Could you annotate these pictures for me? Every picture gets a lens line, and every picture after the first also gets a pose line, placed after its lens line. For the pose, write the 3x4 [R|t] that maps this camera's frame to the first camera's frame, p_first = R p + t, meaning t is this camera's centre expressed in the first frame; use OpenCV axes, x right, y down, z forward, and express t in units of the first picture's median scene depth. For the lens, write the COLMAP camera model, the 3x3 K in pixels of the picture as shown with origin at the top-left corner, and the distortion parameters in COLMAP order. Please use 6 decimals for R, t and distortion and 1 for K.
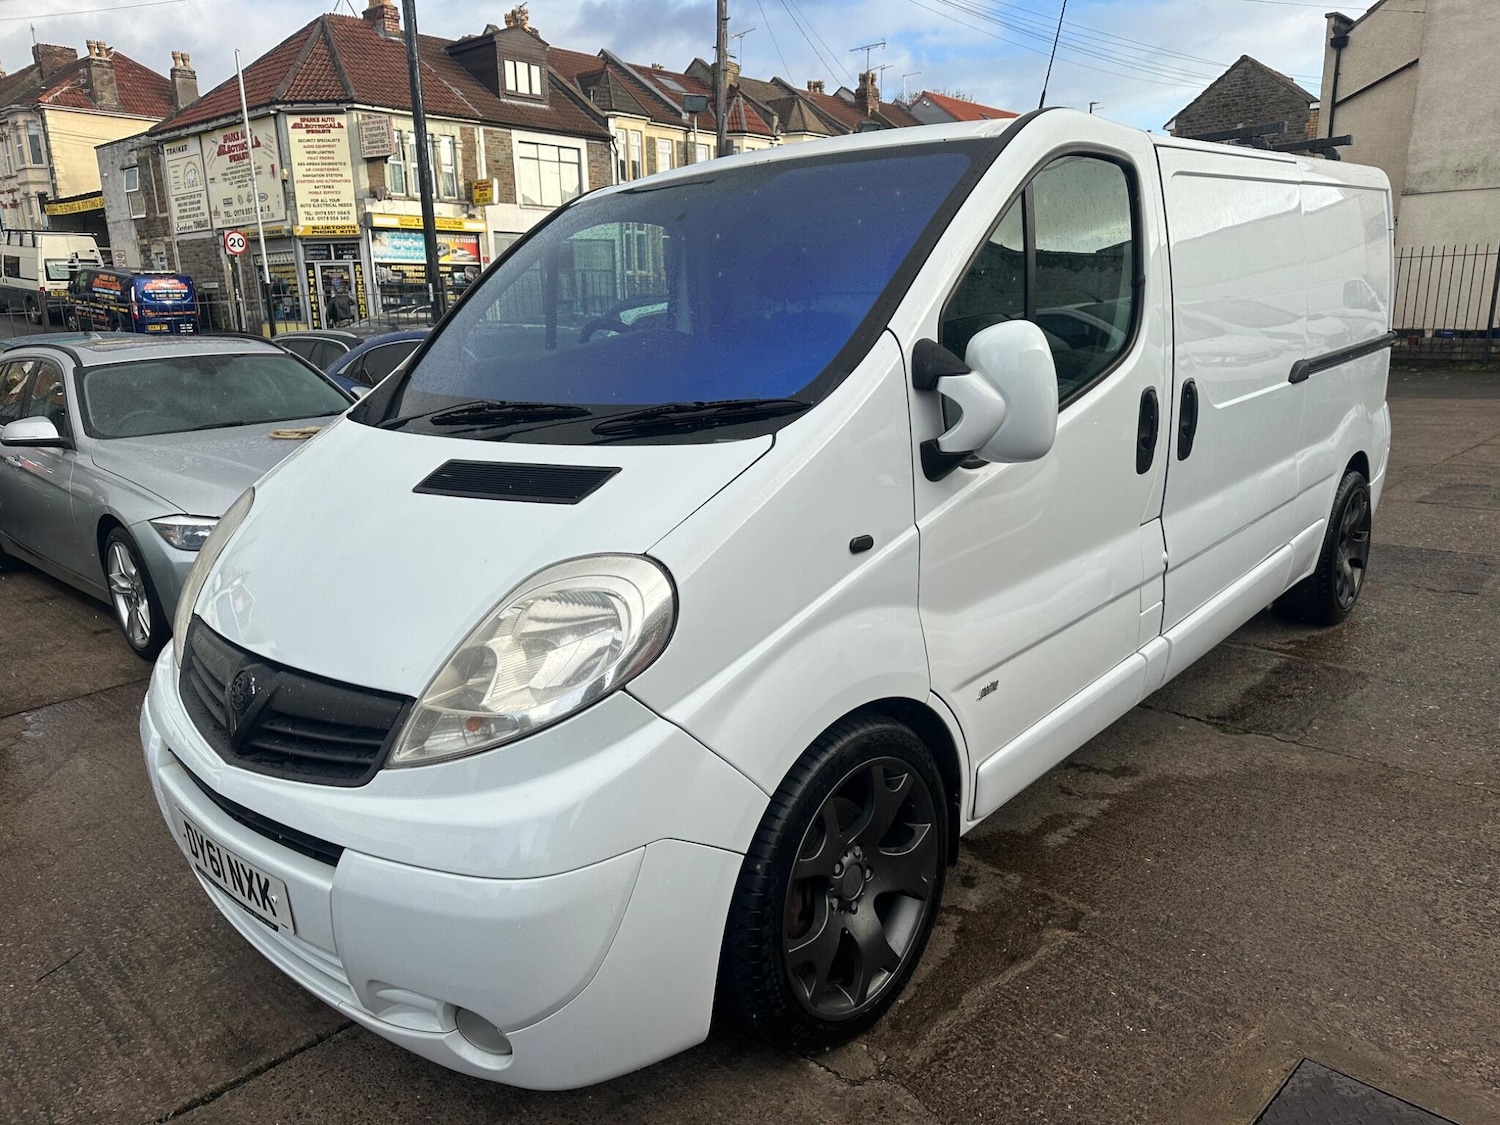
lens RADIAL K [[1062.0, 0, 753.5], [0, 1062.0, 561.8], [0, 0, 1]] dist [0.024767, -0.026404]
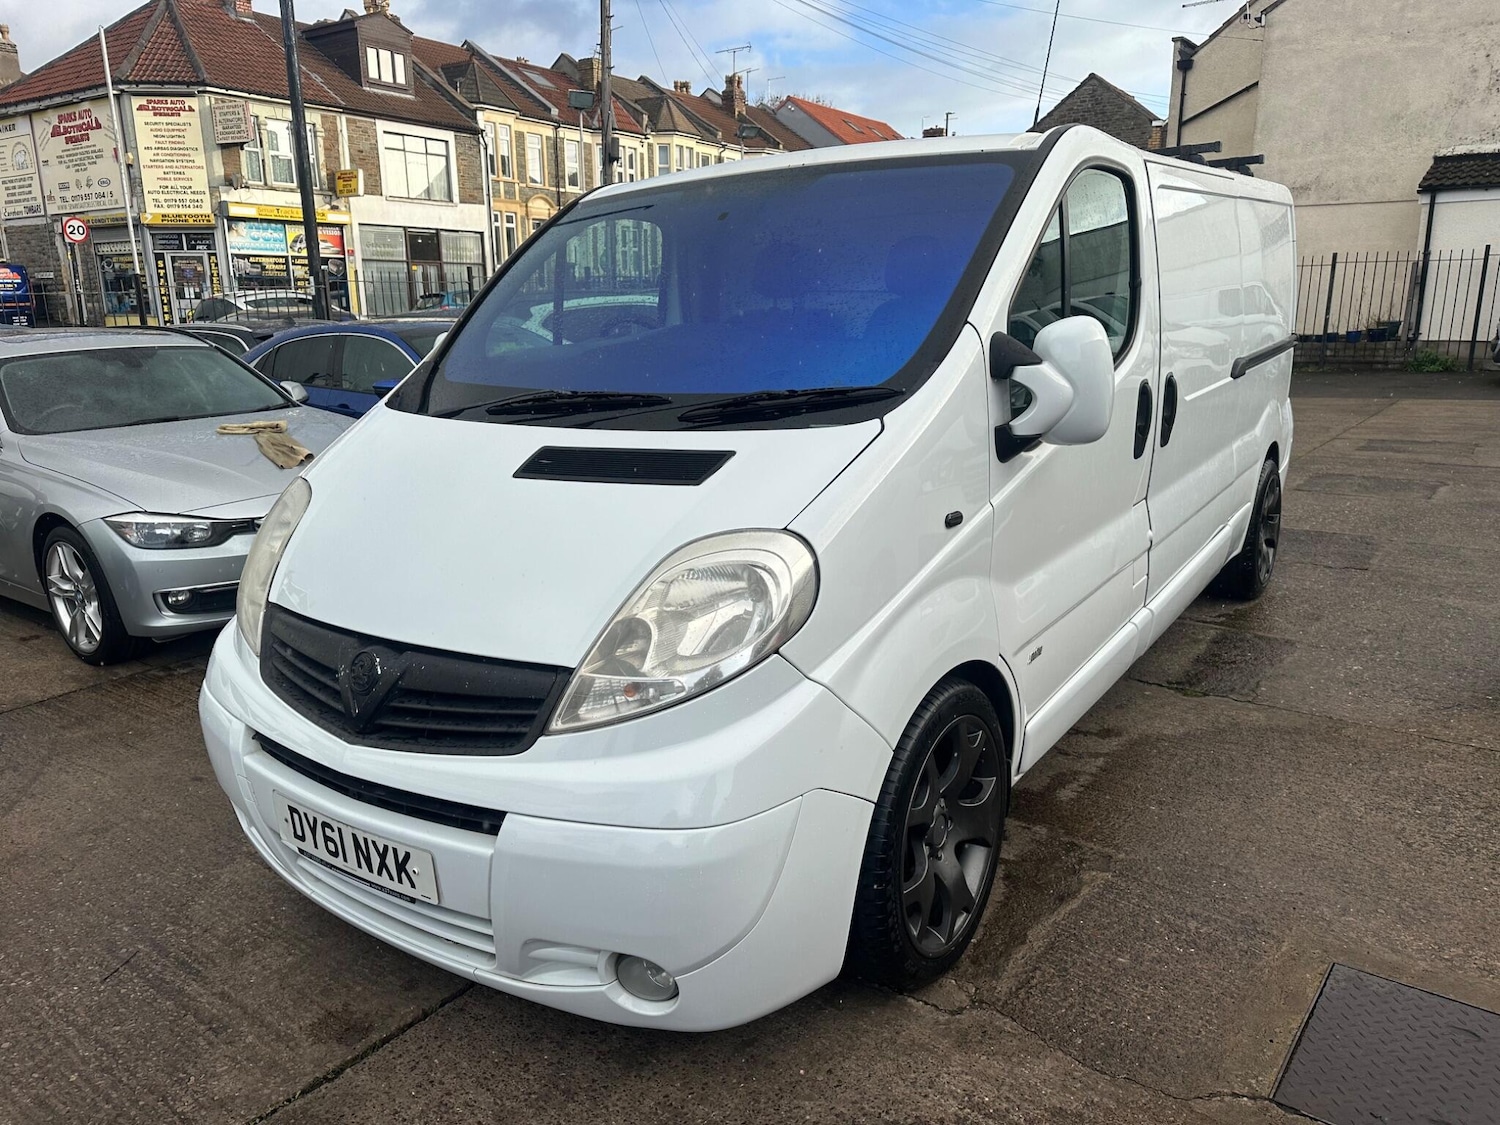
lens RADIAL K [[1062.0, 0, 755.5], [0, 1062.0, 560.8], [0, 0, 1]] dist [0.024767, -0.026404]
pose [[0.991679, -0.018293, 0.127426, -0.151853], [0.018397, 0.999831, 0.000361, 0.013737], [-0.127411, 0.001987, 0.991848, -0.037391]]
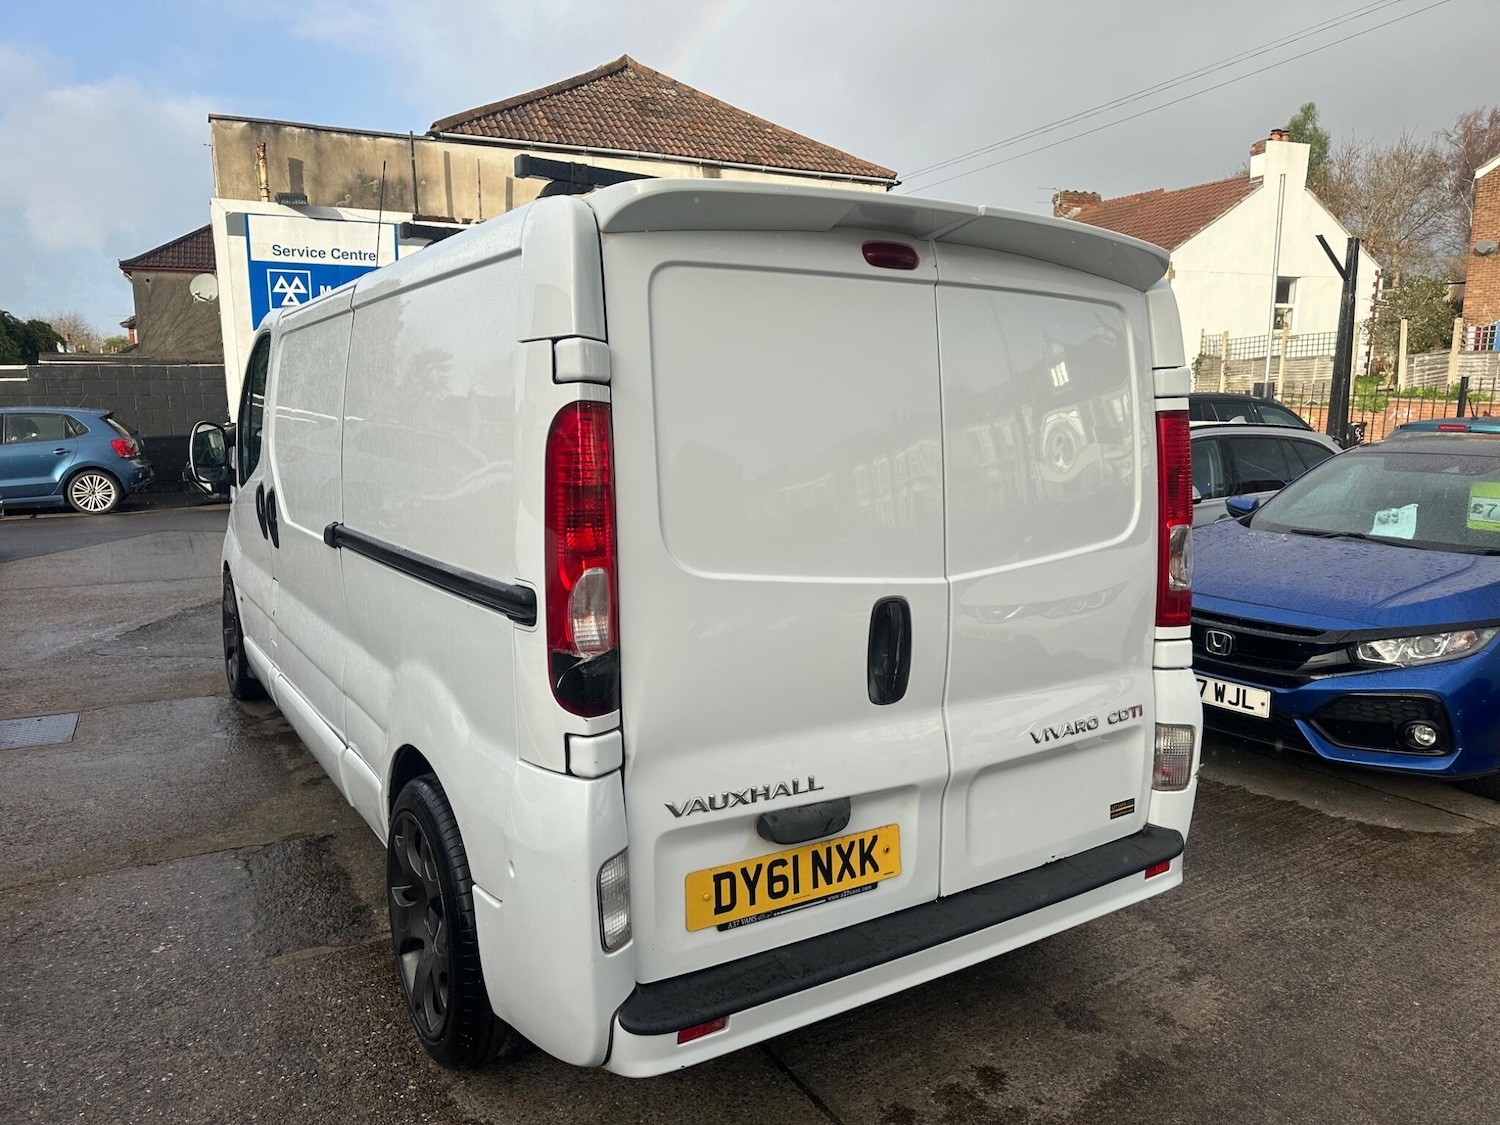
lens RADIAL K [[1062.0, 0, 747.1], [0, 1062.0, 556.1], [0, 0, 1]] dist [0.024767, -0.026404]
pose [[-0.264223, 0.182541, -0.947030, 1.423918], [-0.227324, 0.942474, 0.245086, -0.513225], [0.937289, 0.280039, -0.207527, 1.737777]]
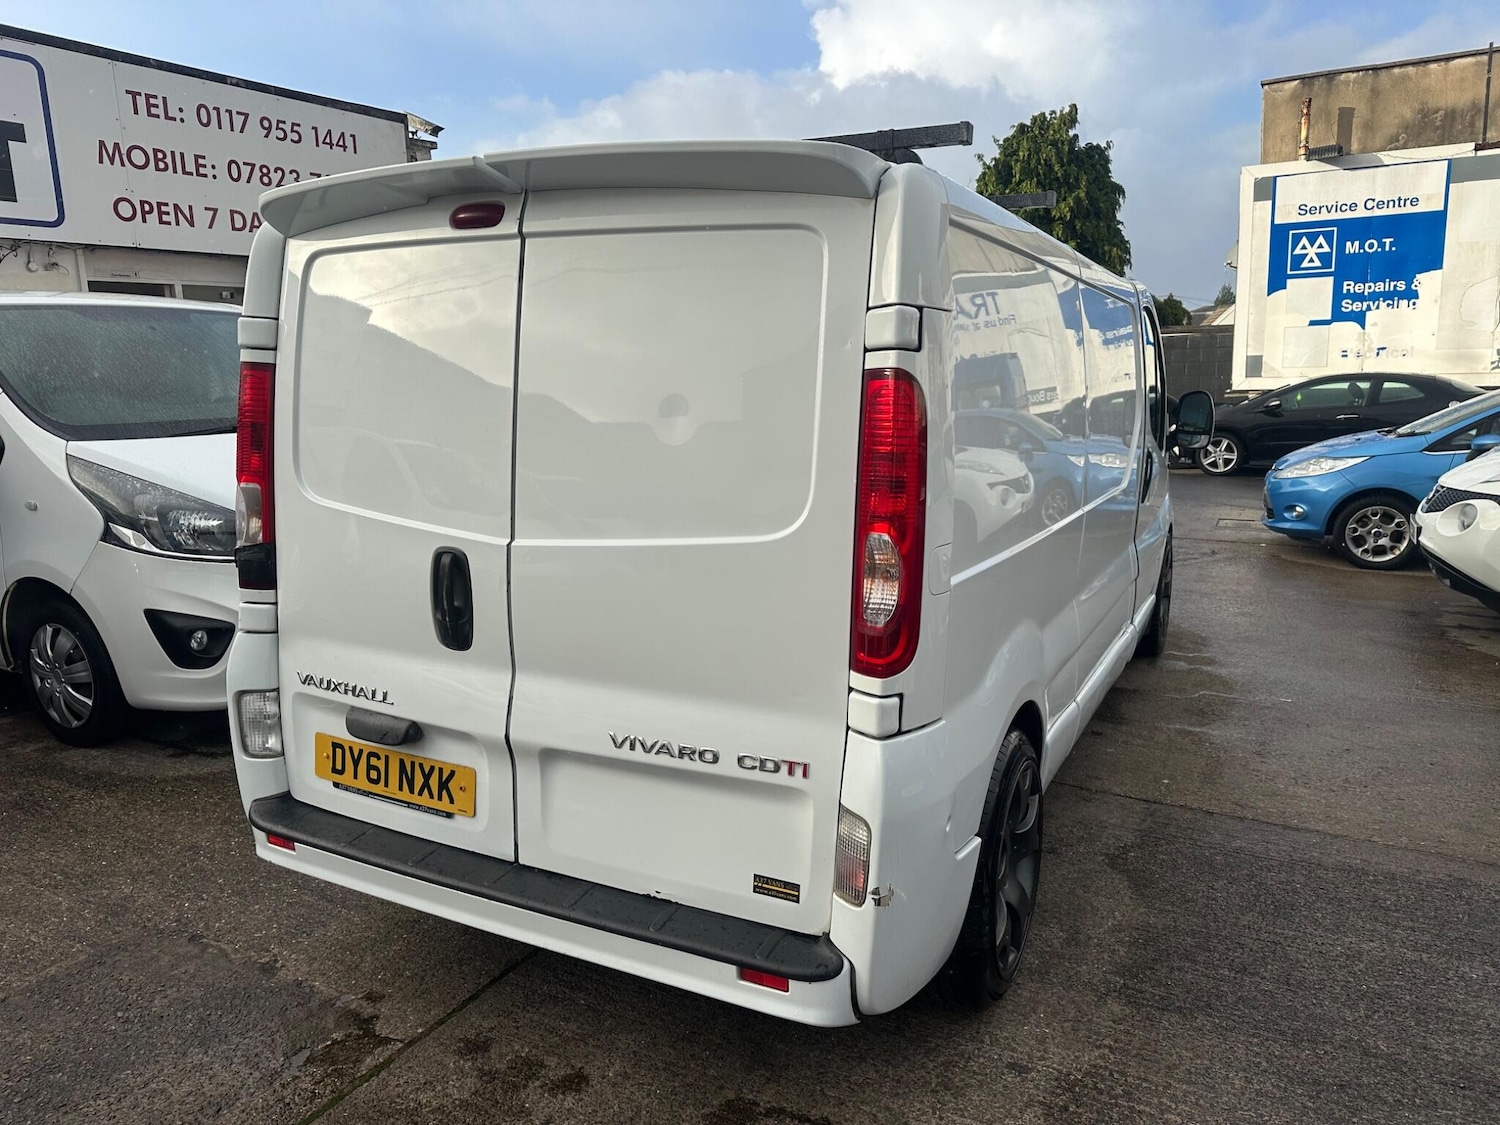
lens RADIAL K [[1062.0, 0, 755.5], [0, 1062.0, 549.6], [0, 0, 1]] dist [0.024767, -0.026404]
pose [[-0.961150, 0.094910, -0.259196, 0.747944], [-0.018515, 0.914745, 0.403607, -0.633530], [0.275405, 0.392726, -0.877450, 2.375190]]
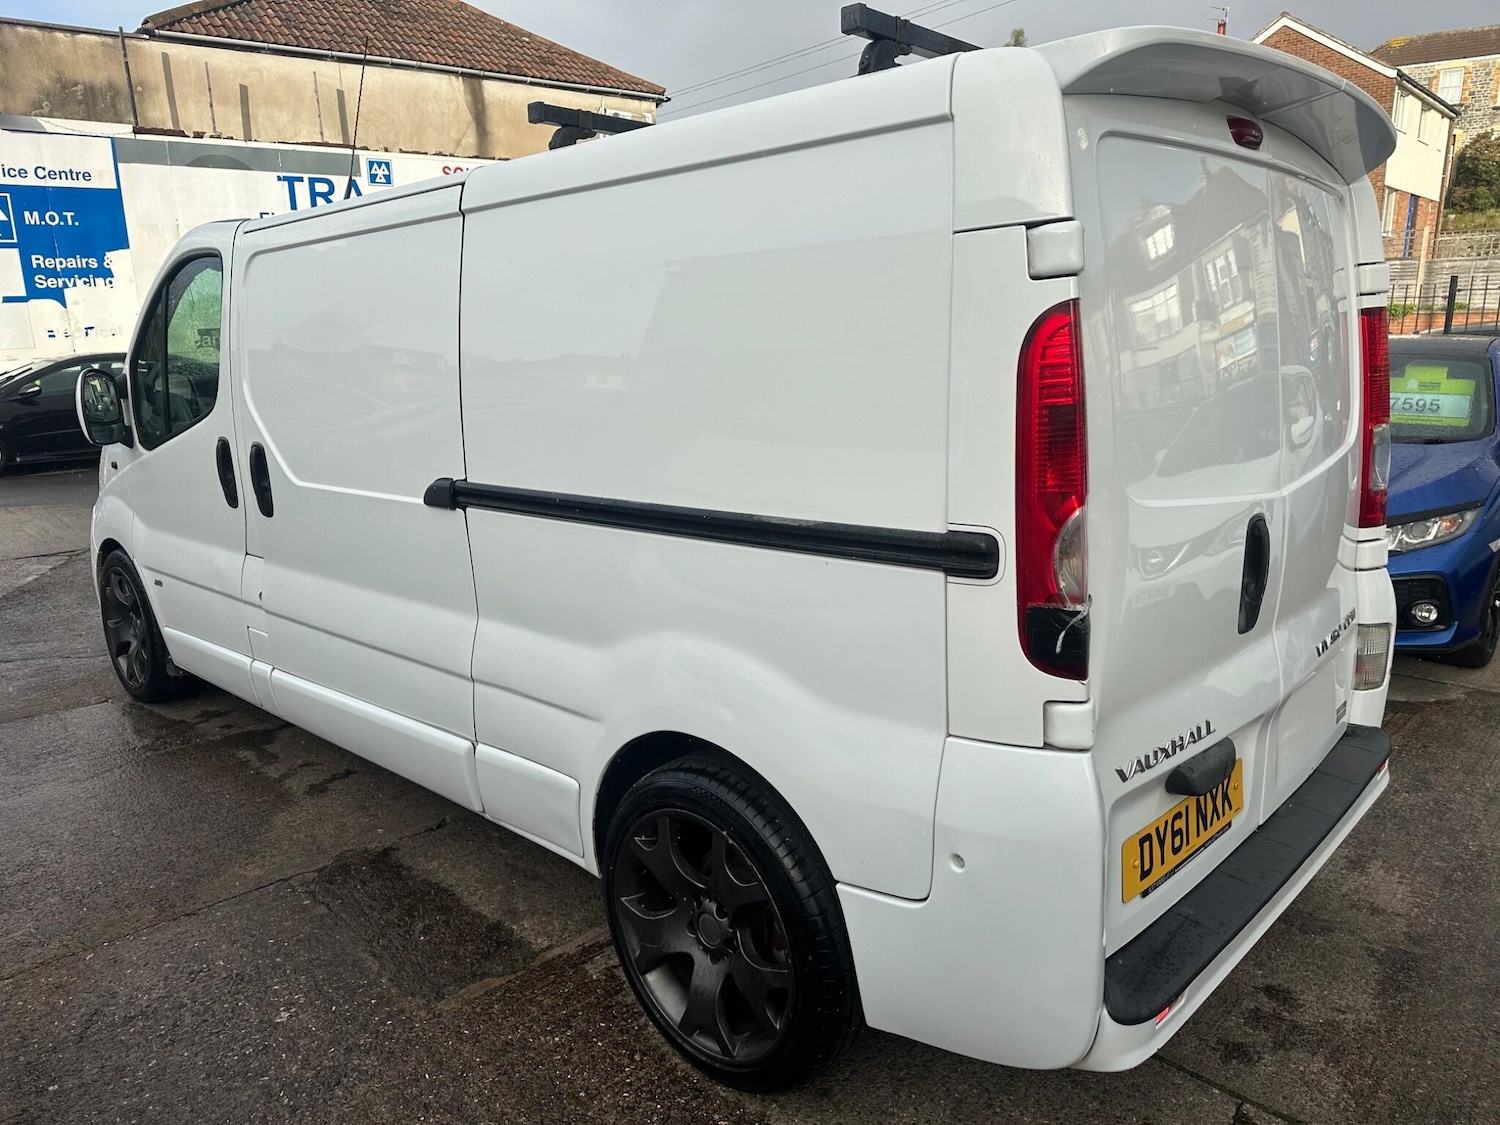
lens RADIAL K [[1062.0, 0, 736.0], [0, 1062.0, 564.4], [0, 0, 1]] dist [0.024767, -0.026404]
pose [[-0.024308, 0.260483, -0.965172, 1.380160], [-0.215114, 0.941479, 0.259506, -0.413030], [0.976286, 0.213930, 0.033148, 1.378158]]
